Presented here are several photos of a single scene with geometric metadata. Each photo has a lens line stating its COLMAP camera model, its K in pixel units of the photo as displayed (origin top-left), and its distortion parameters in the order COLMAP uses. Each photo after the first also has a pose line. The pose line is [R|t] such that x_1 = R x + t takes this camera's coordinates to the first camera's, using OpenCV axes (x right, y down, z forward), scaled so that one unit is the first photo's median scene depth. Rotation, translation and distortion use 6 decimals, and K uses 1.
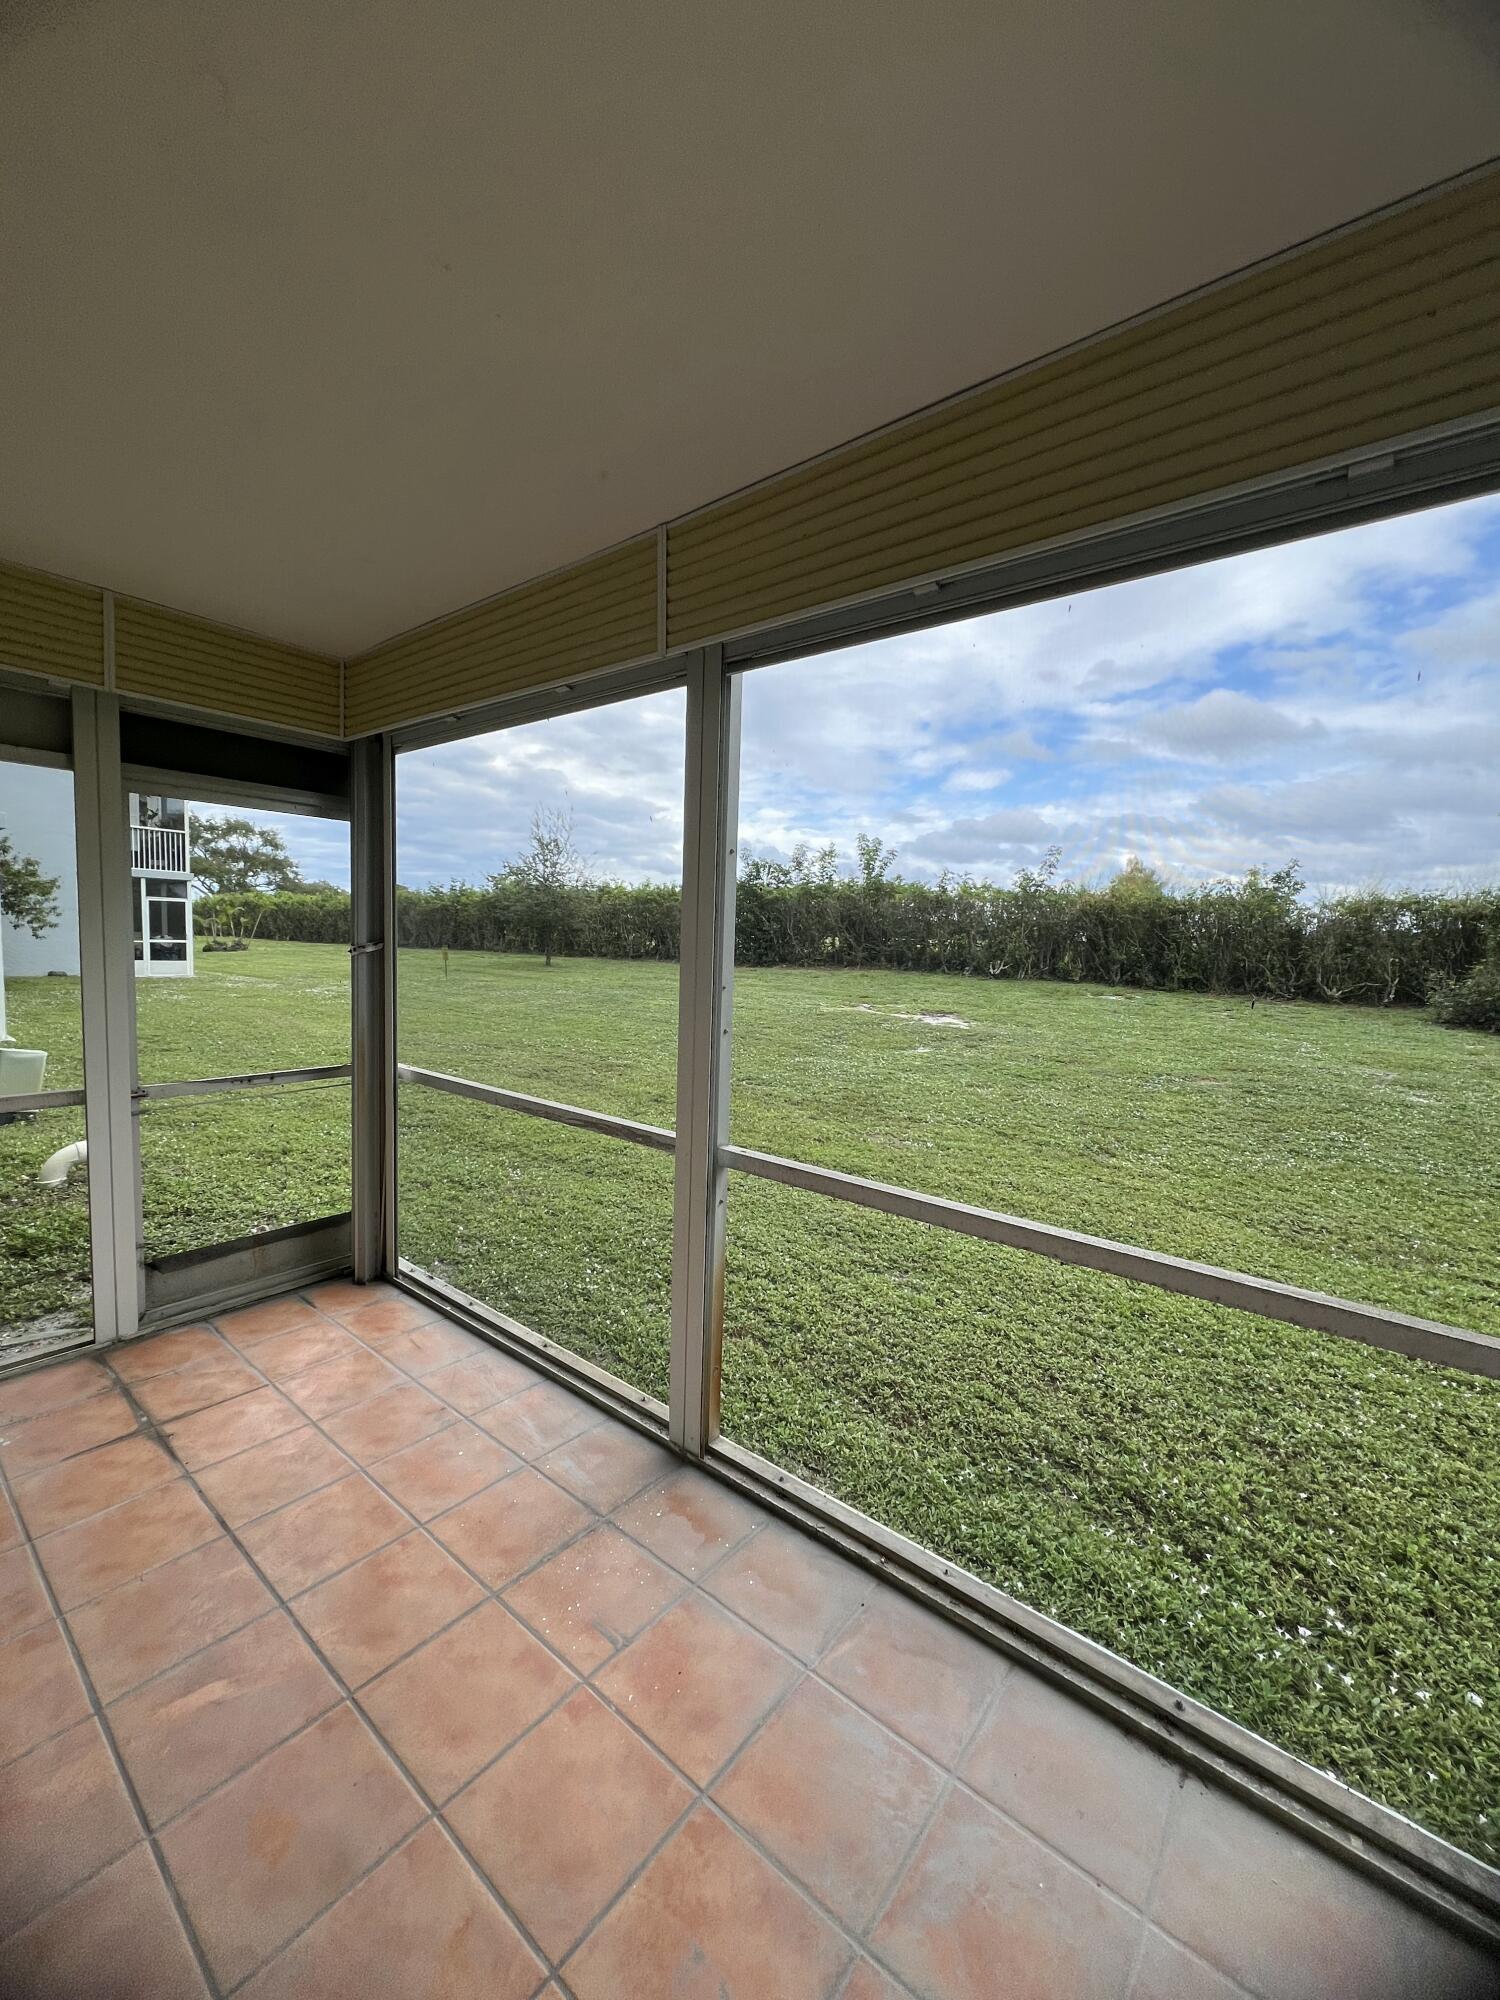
lens RADIAL K [[795.8, 0, 763.4], [0, 795.8, 1002.6], [0, 0, 1]] dist [-0.006187, 0.001268]
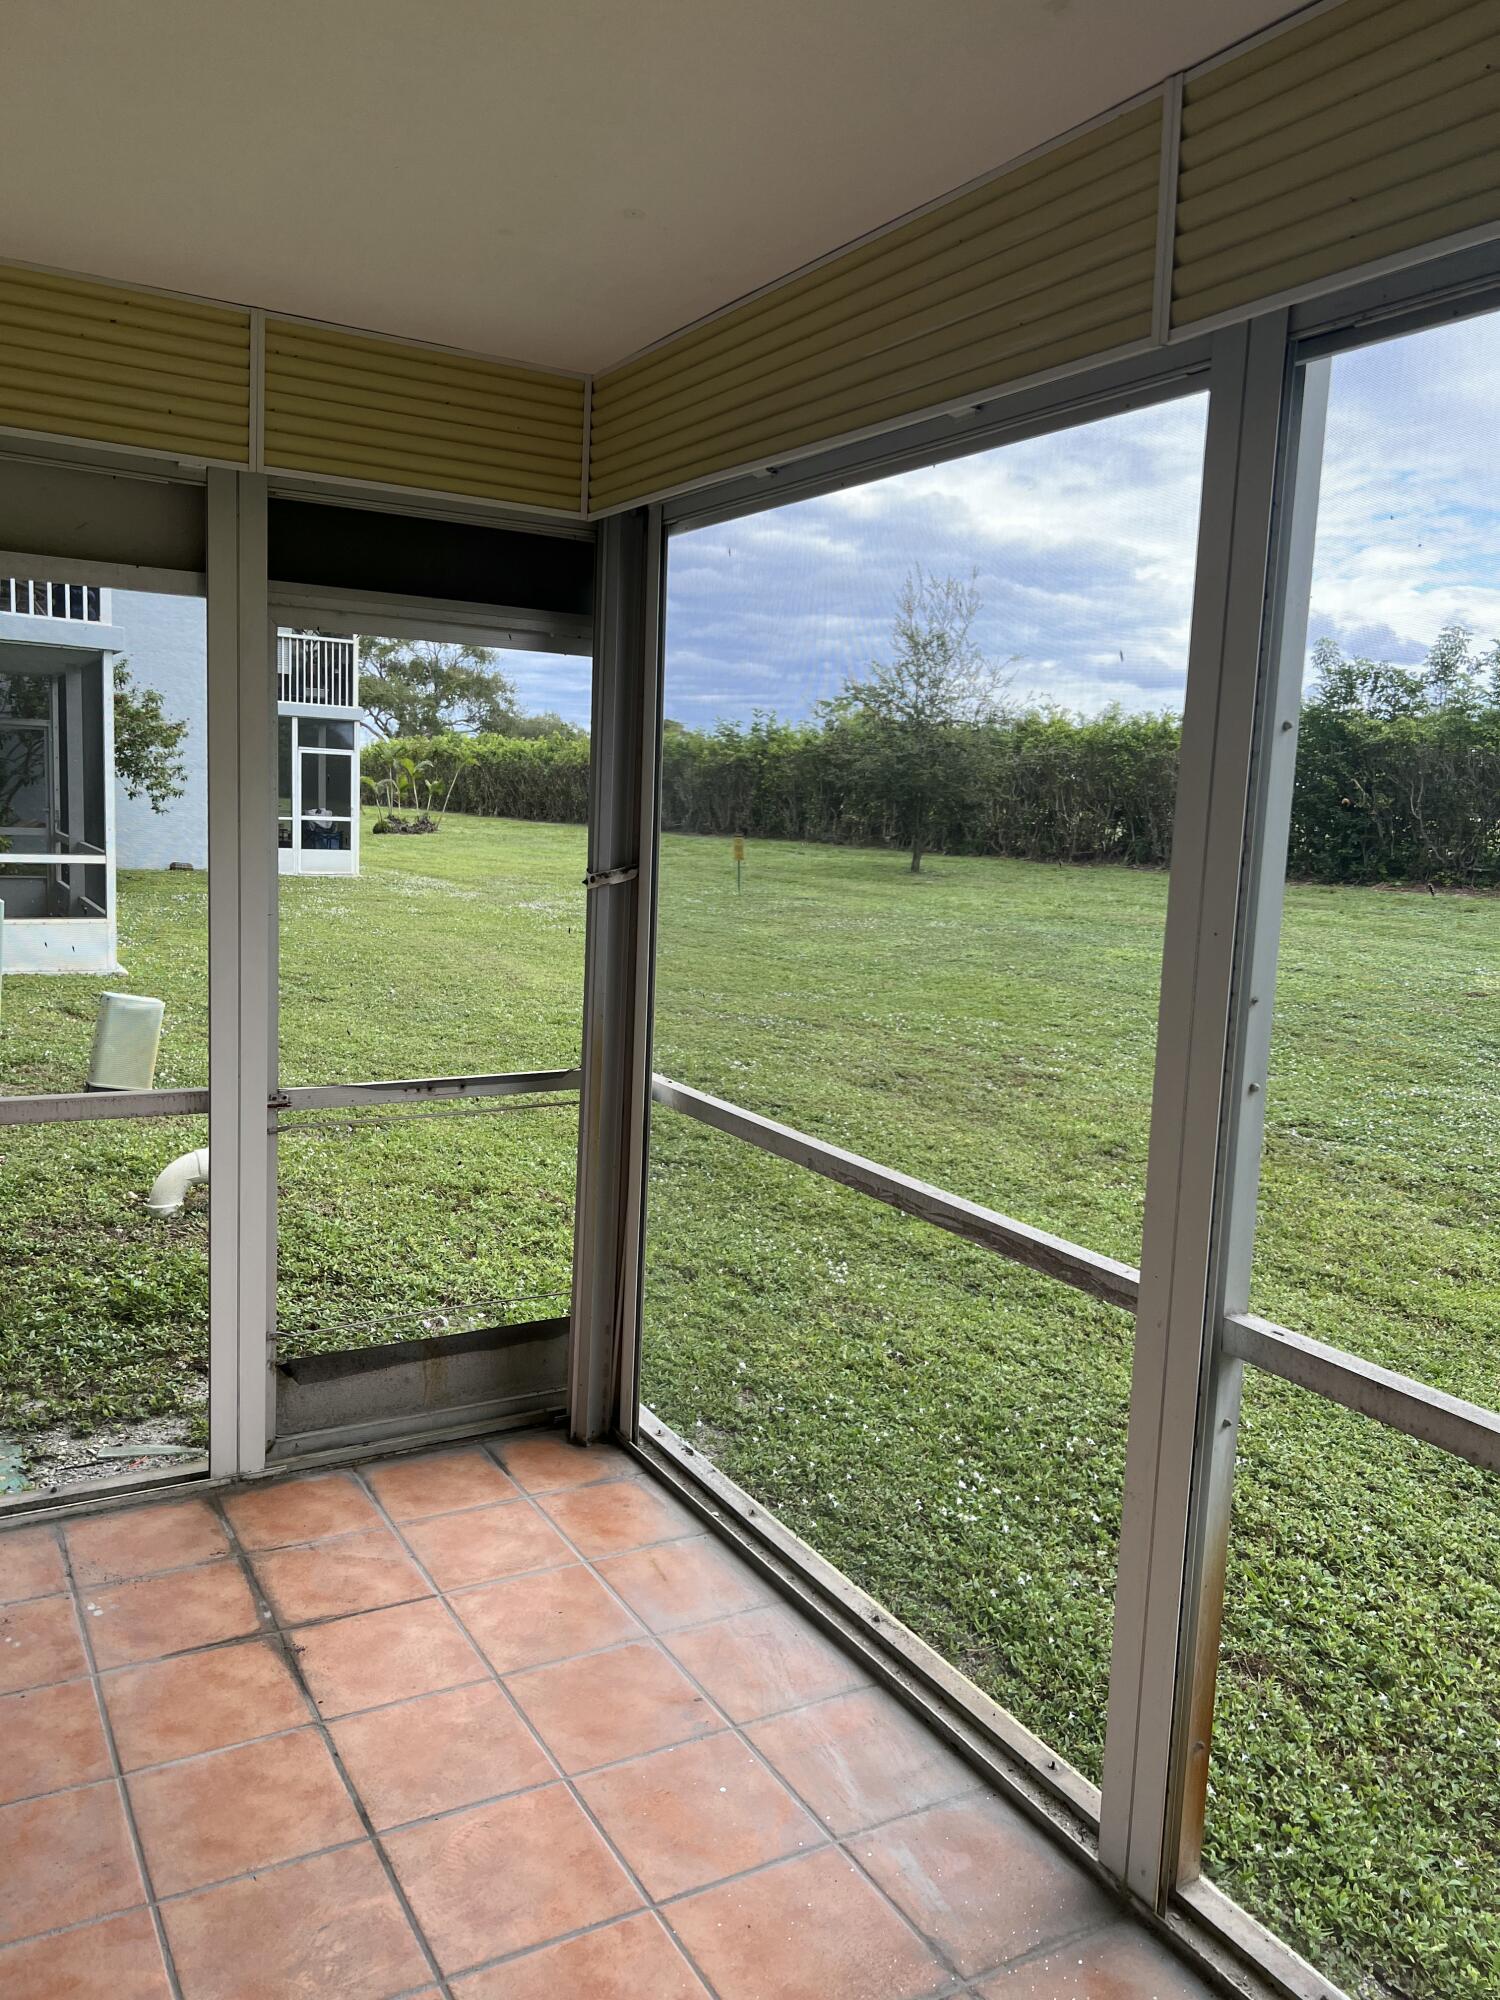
lens RADIAL K [[1521.9, 0, 742.1], [0, 1521.9, 988.9], [0, 0, 1]] dist [0.042881, -0.055551]
pose [[0.929299, 0.052786, -0.365537, 0.000929], [-0.040695, 0.998342, 0.040709, -0.031366], [0.367080, -0.022955, 0.929906, 0.000073]]
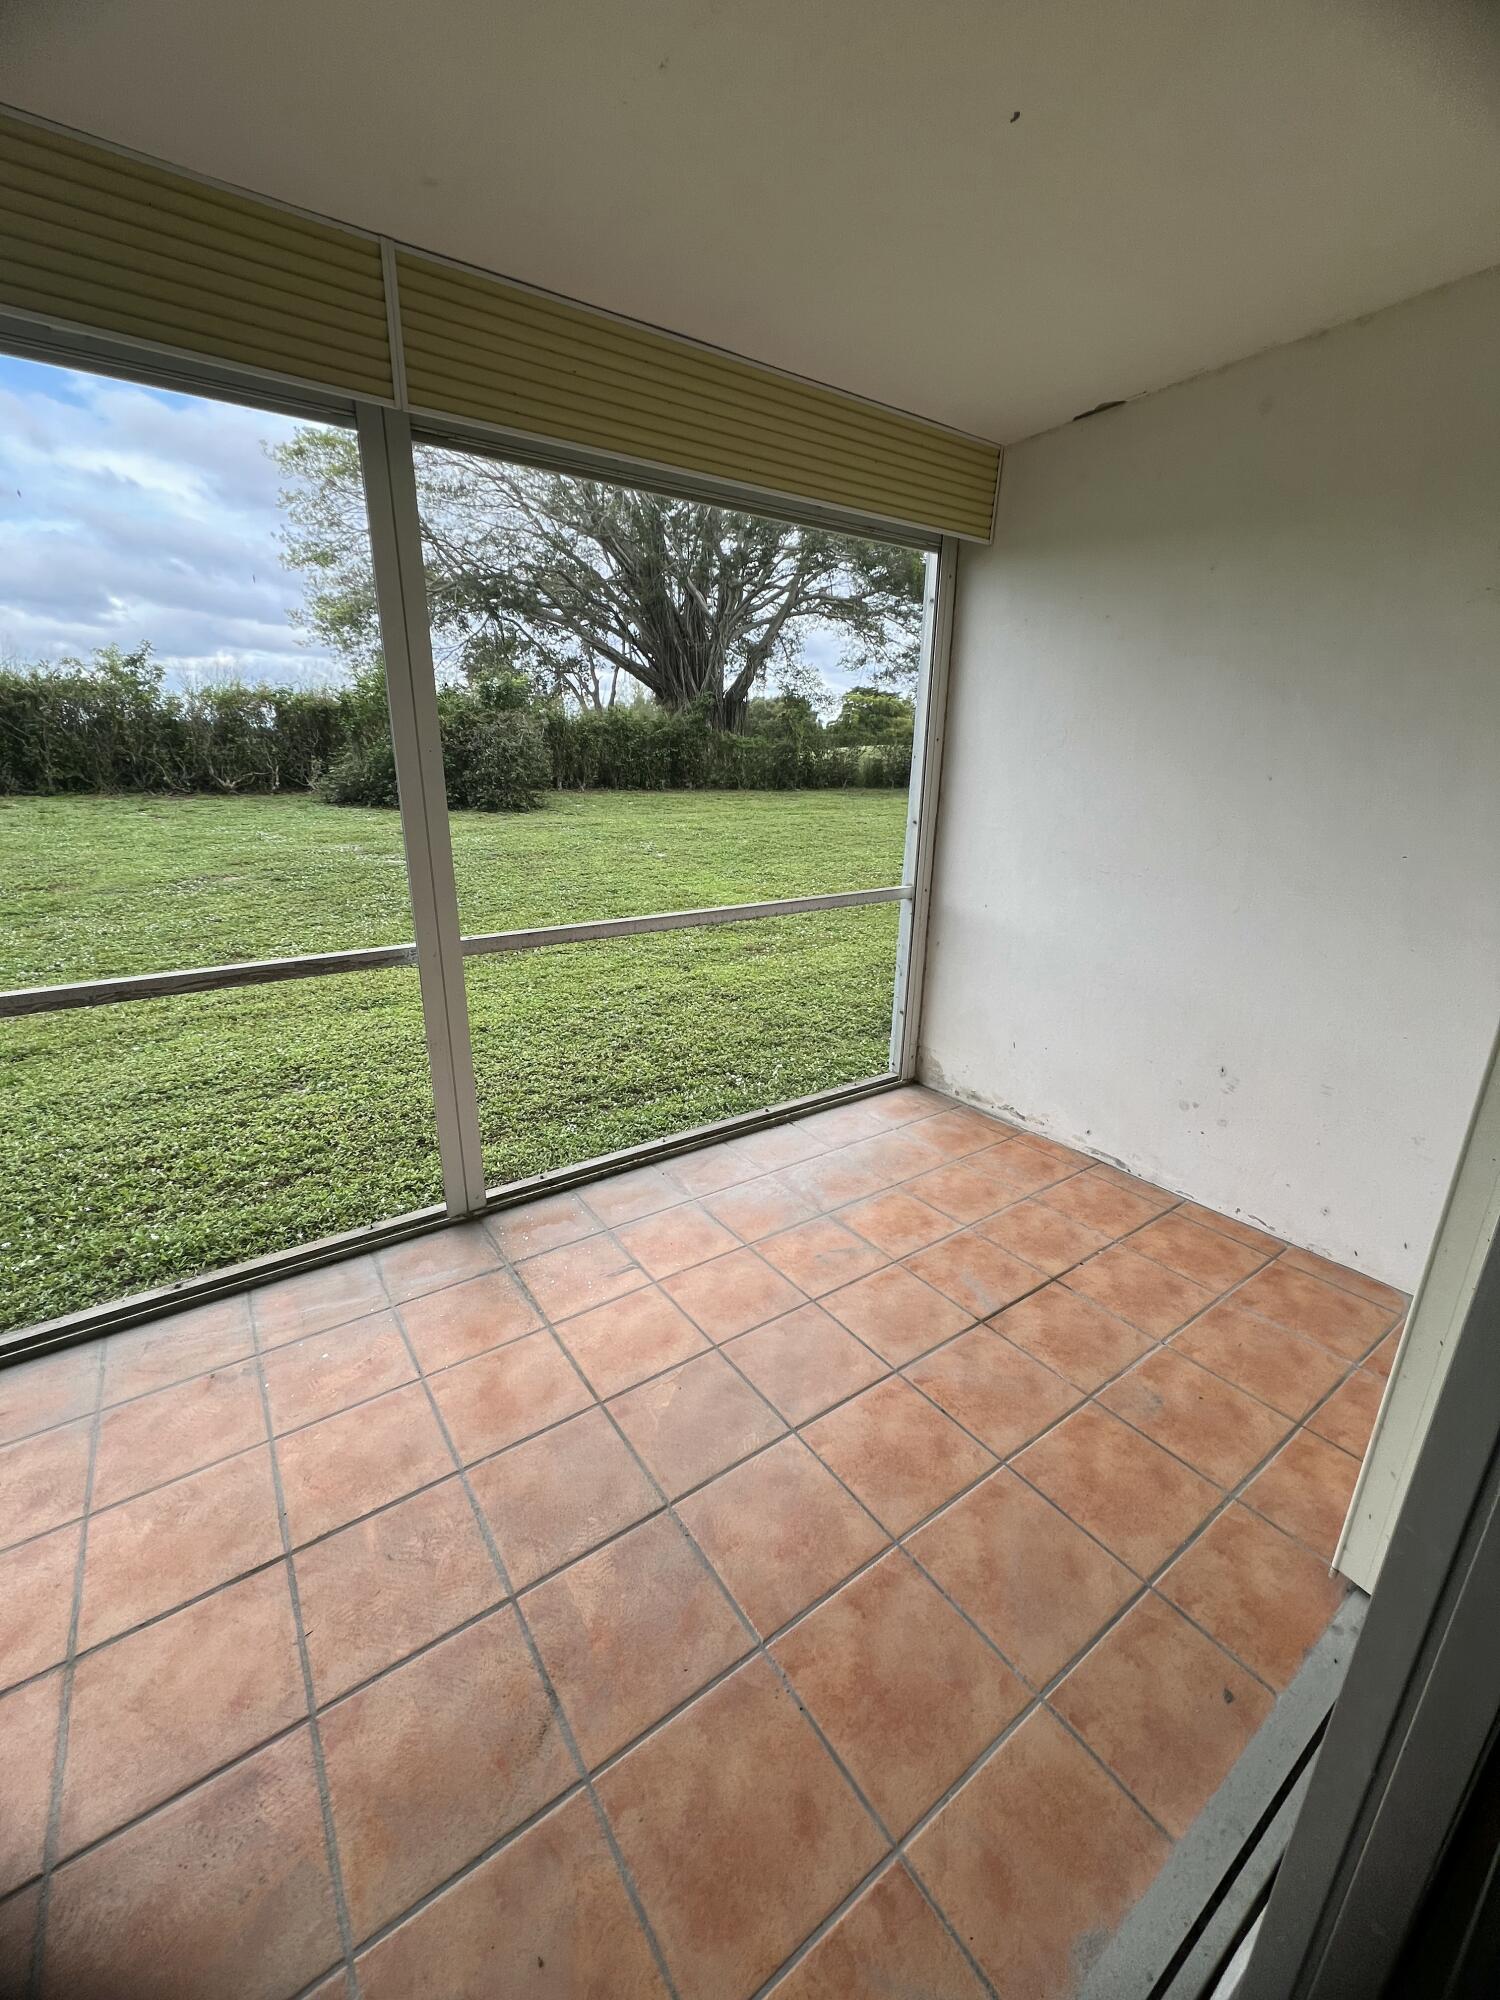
lens RADIAL K [[775.7, 0, 731.5], [0, 775.7, 1009.2], [0, 0, 1]] dist [0.001461, 0.000130]
pose [[0.292677, -0.326418, 0.898772, -0.590105], [0.078392, 0.944957, 0.317664, -0.025740], [-0.952993, -0.022516, 0.302155, 0.204237]]
